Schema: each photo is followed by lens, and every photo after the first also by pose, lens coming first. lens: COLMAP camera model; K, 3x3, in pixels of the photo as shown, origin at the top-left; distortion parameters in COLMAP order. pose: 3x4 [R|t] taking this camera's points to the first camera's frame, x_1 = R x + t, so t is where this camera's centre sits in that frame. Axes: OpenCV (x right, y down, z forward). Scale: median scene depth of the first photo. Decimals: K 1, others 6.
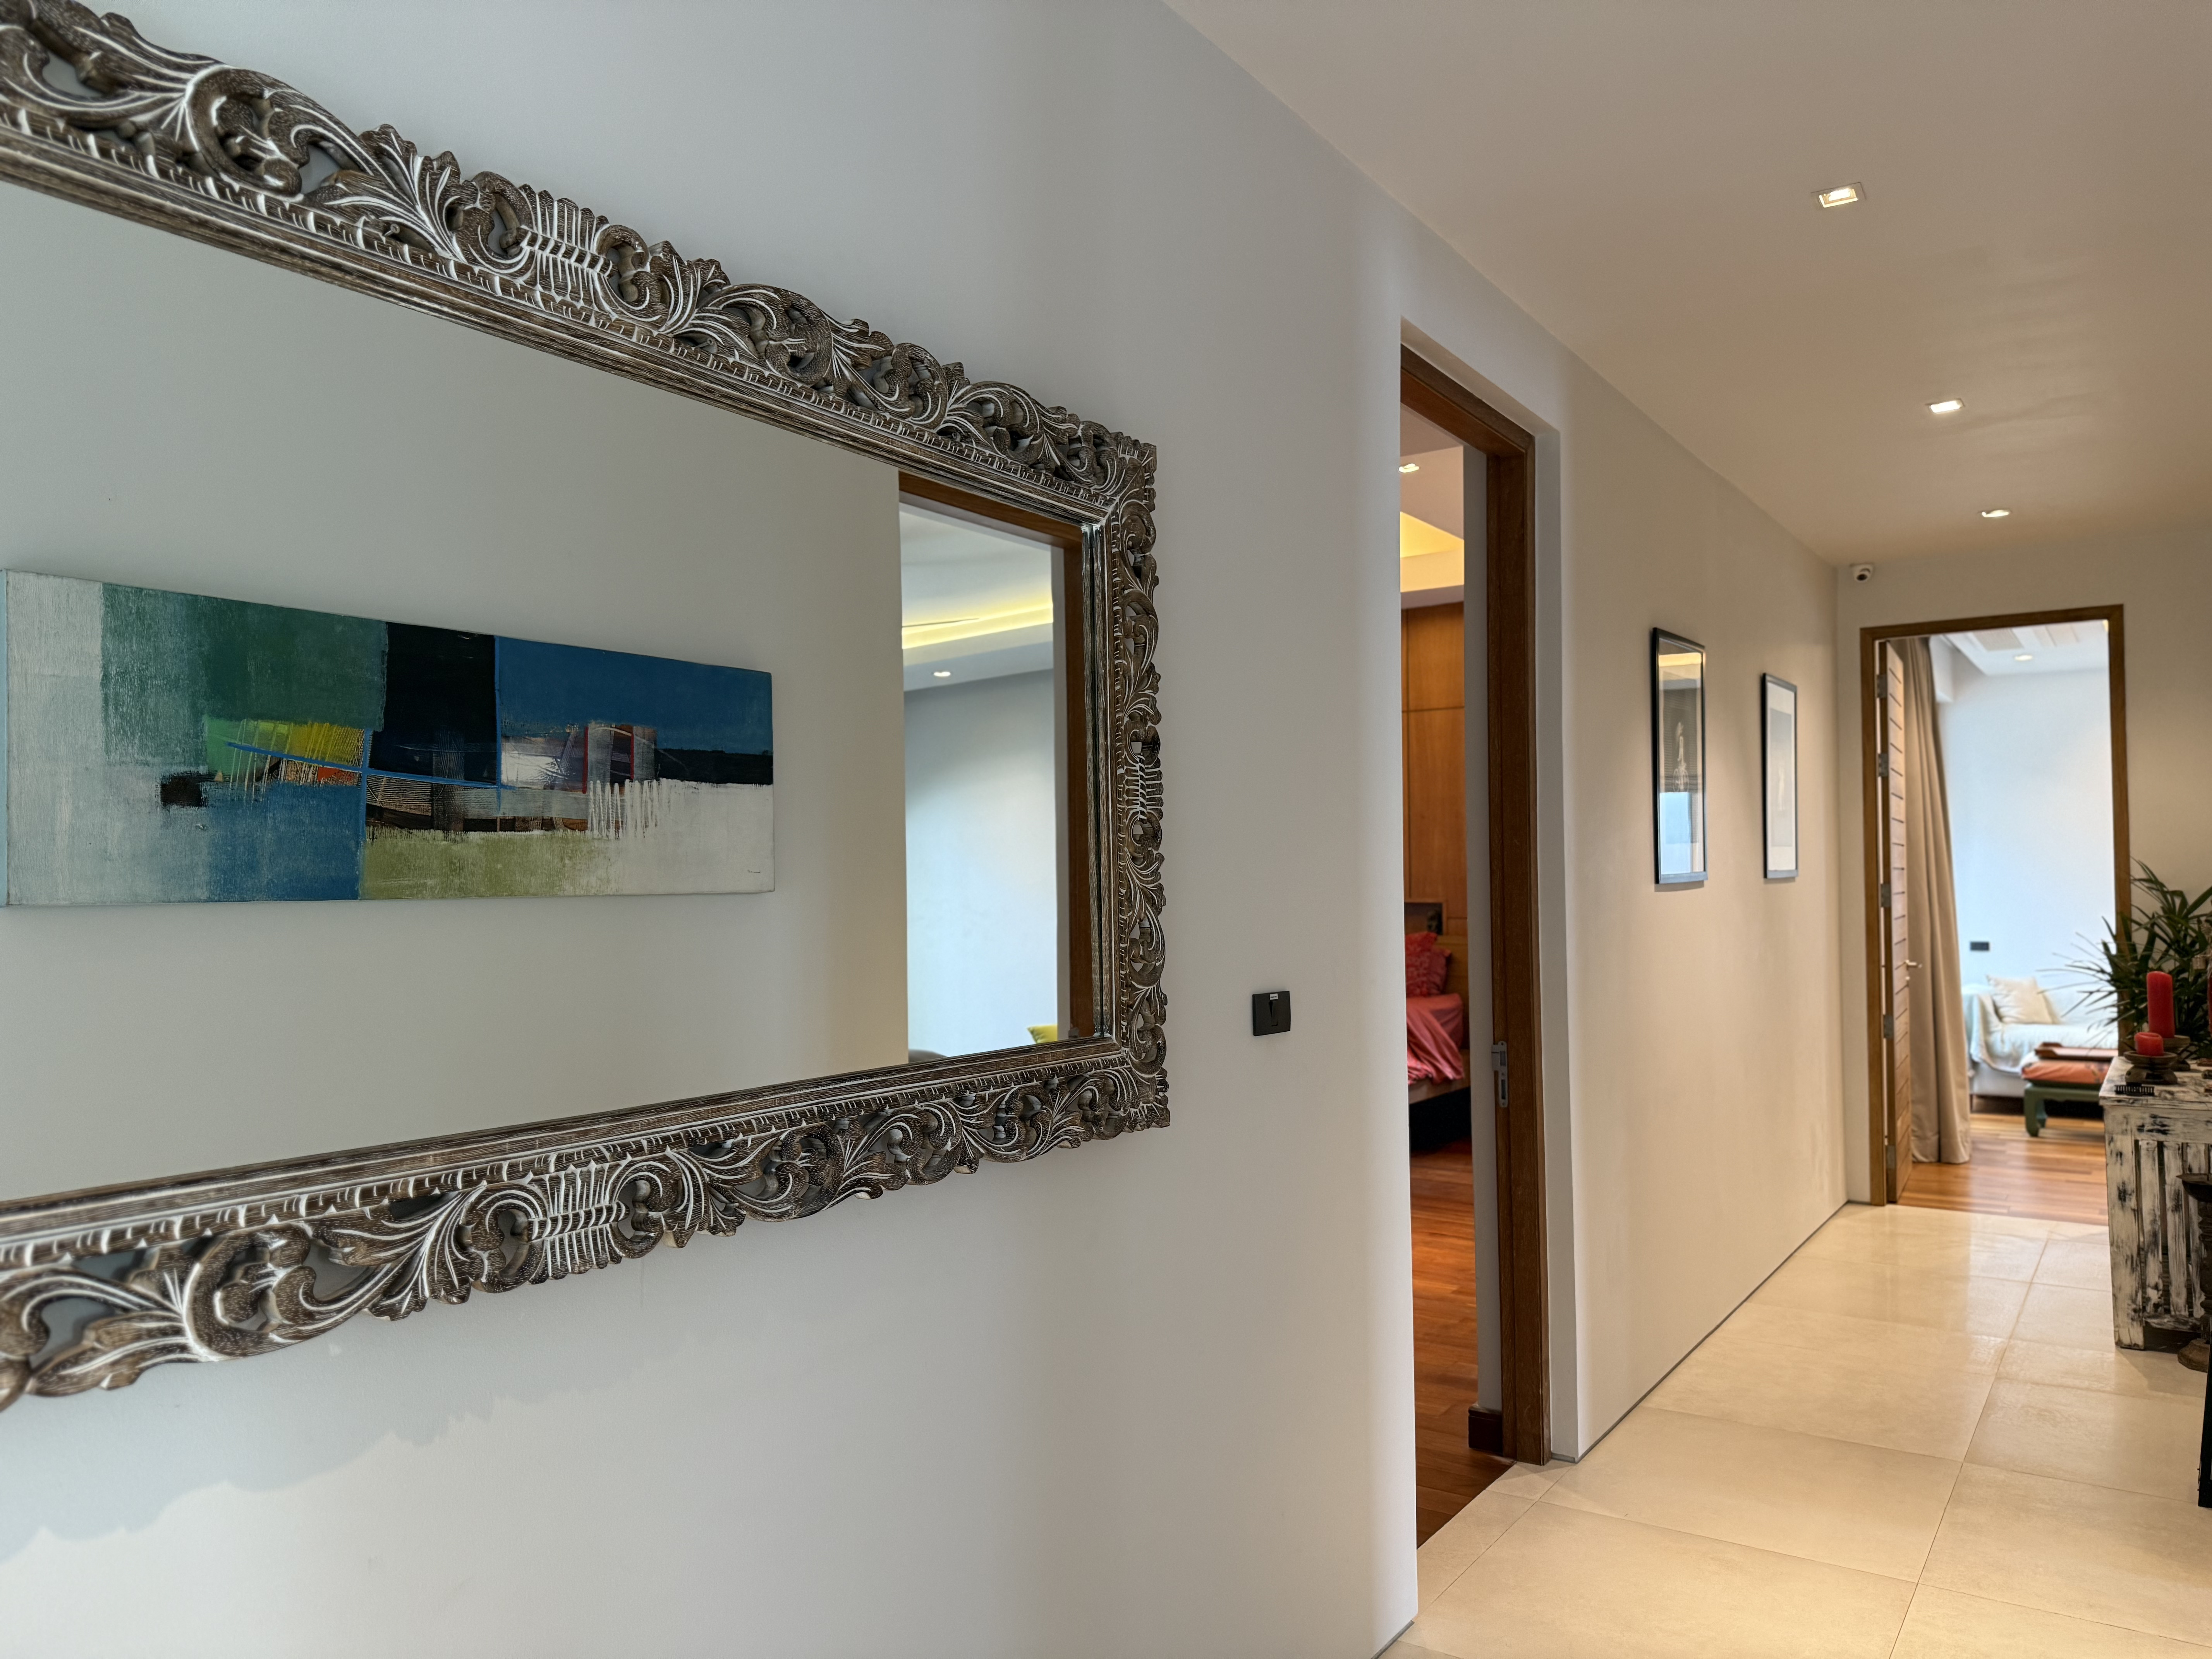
lens RADIAL K [[1565.7, 0, 1113.1], [0, 1565.7, 839.0], [0, 0, 1]] dist [0.003101, -0.012127]
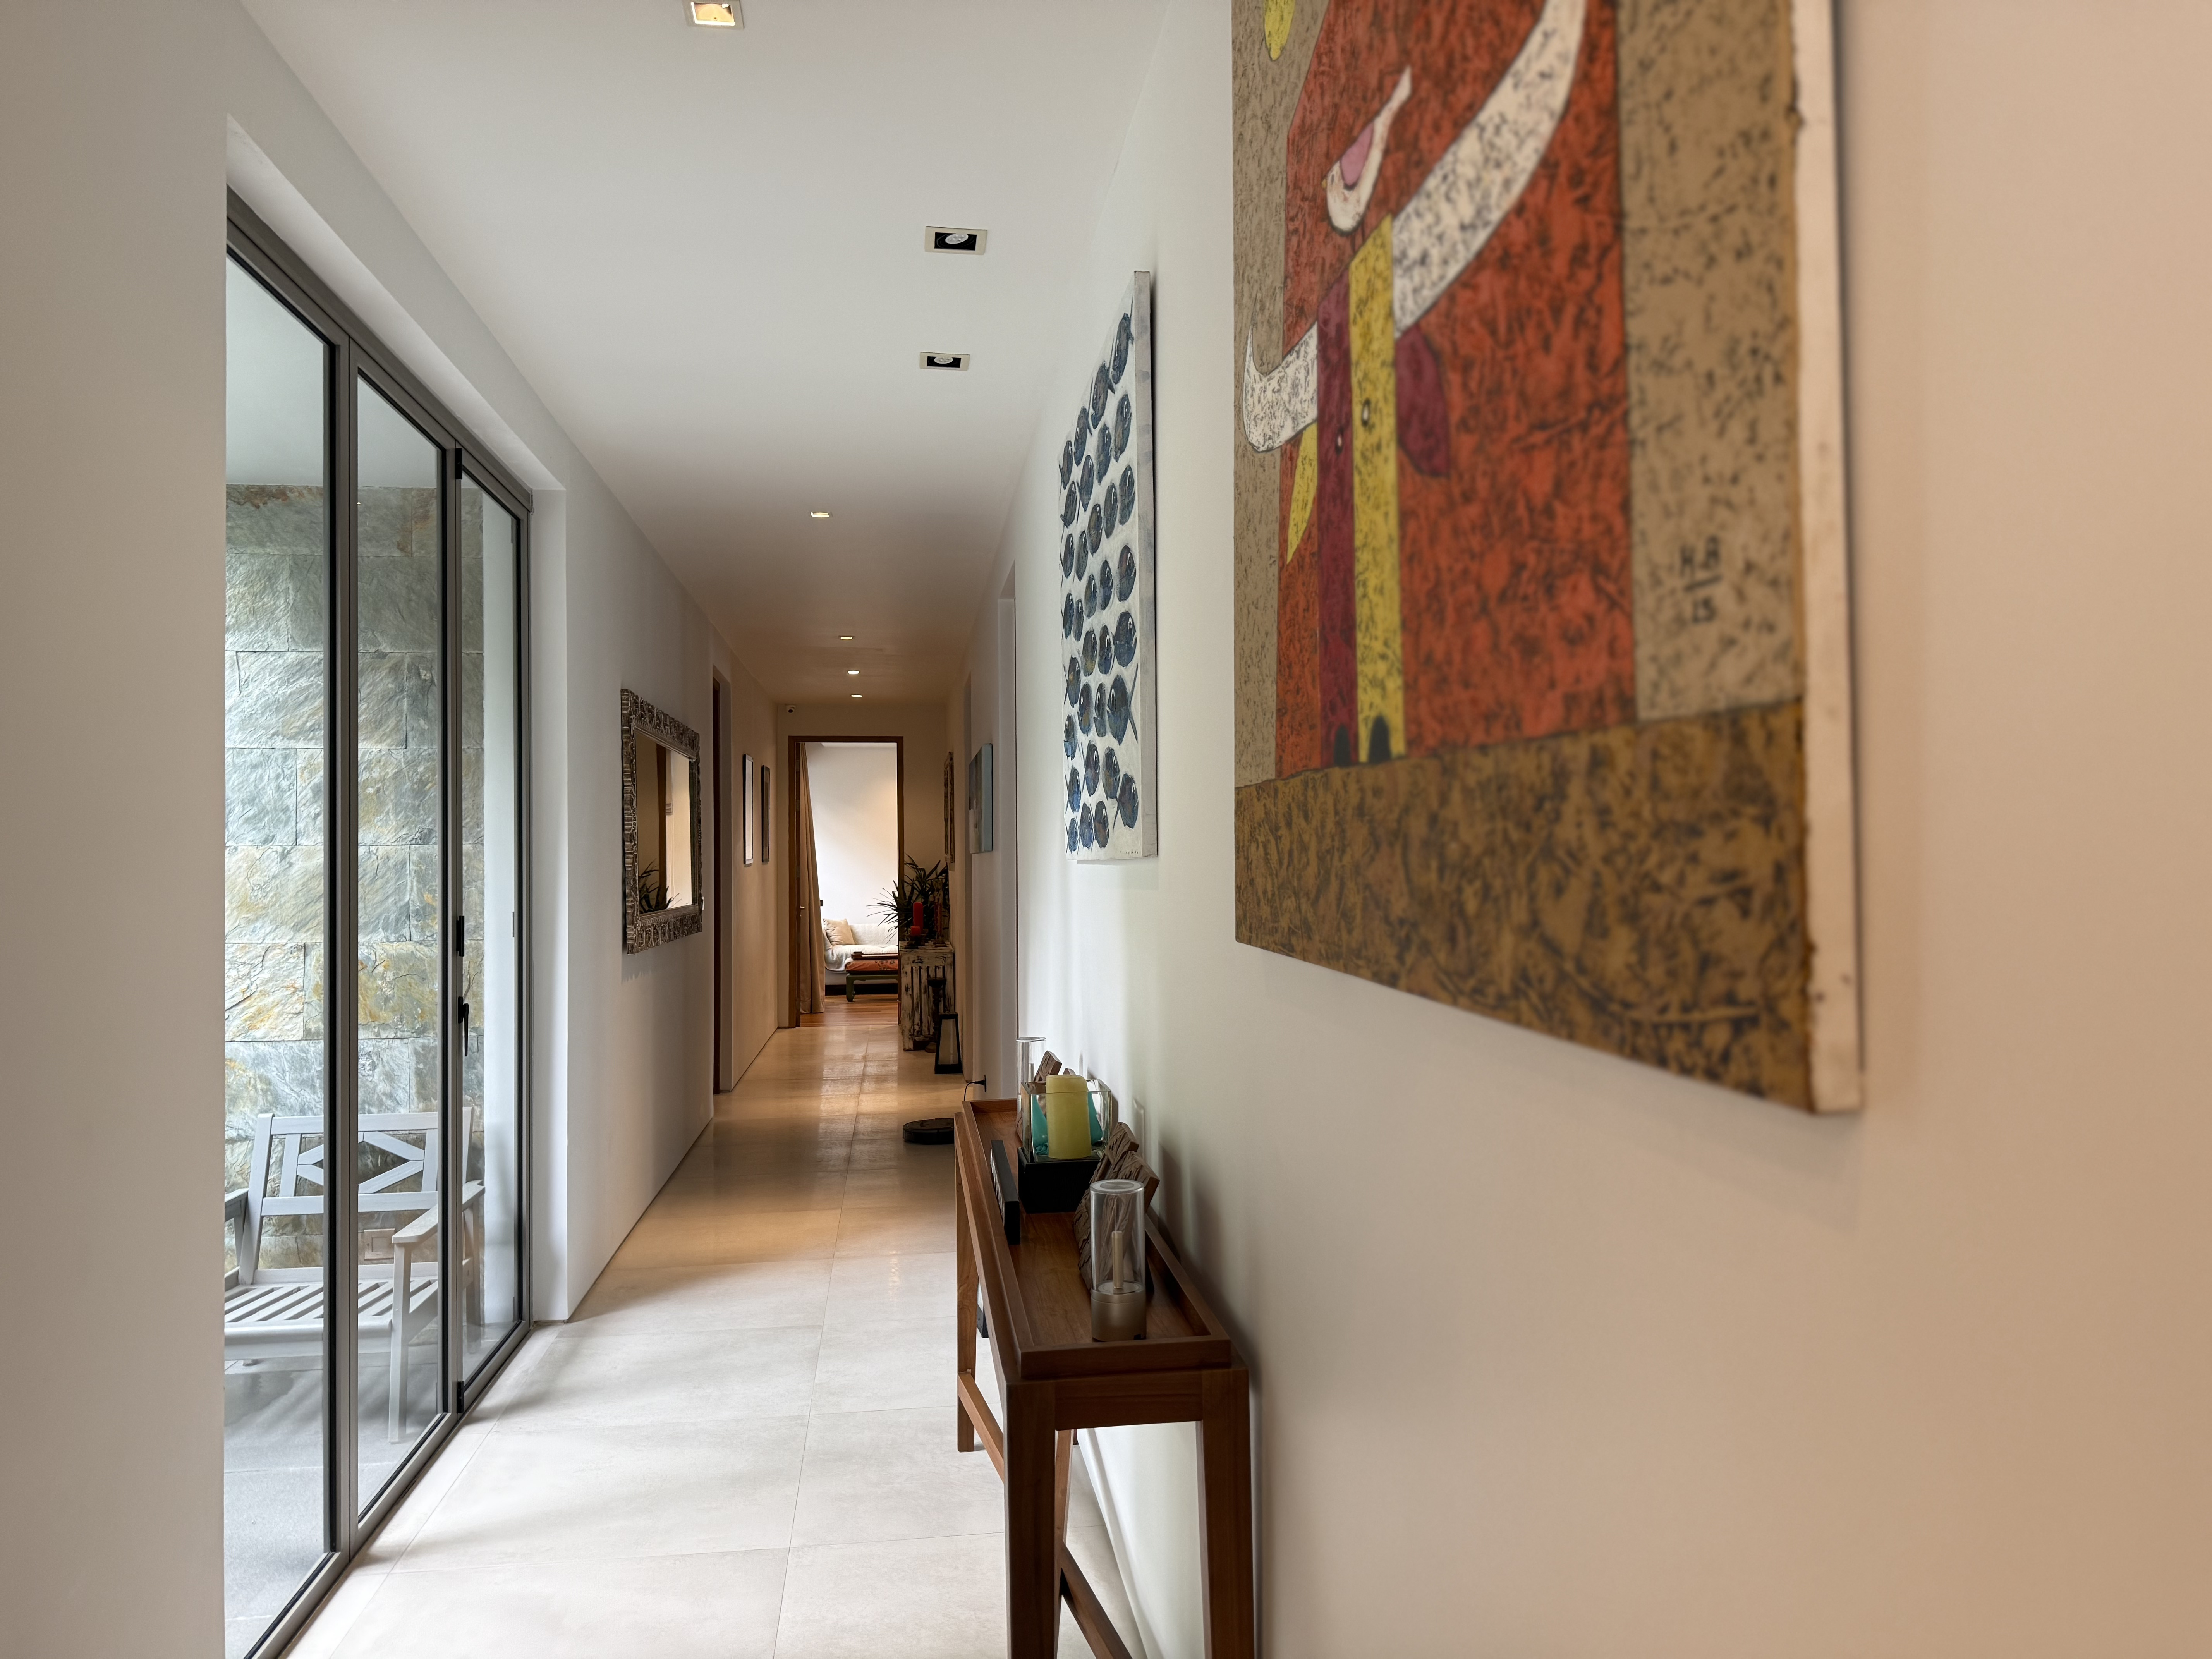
lens RADIAL K [[1565.7, 0, 1113.1], [0, 1565.7, 839.0], [0, 0, 1]] dist [0.003101, -0.012127]
pose [[0.740307, 0.009448, 0.672203, -0.606533], [-0.016054, 0.999865, 0.003628, -0.020608], [-0.672077, -0.013477, 0.740358, -0.817571]]
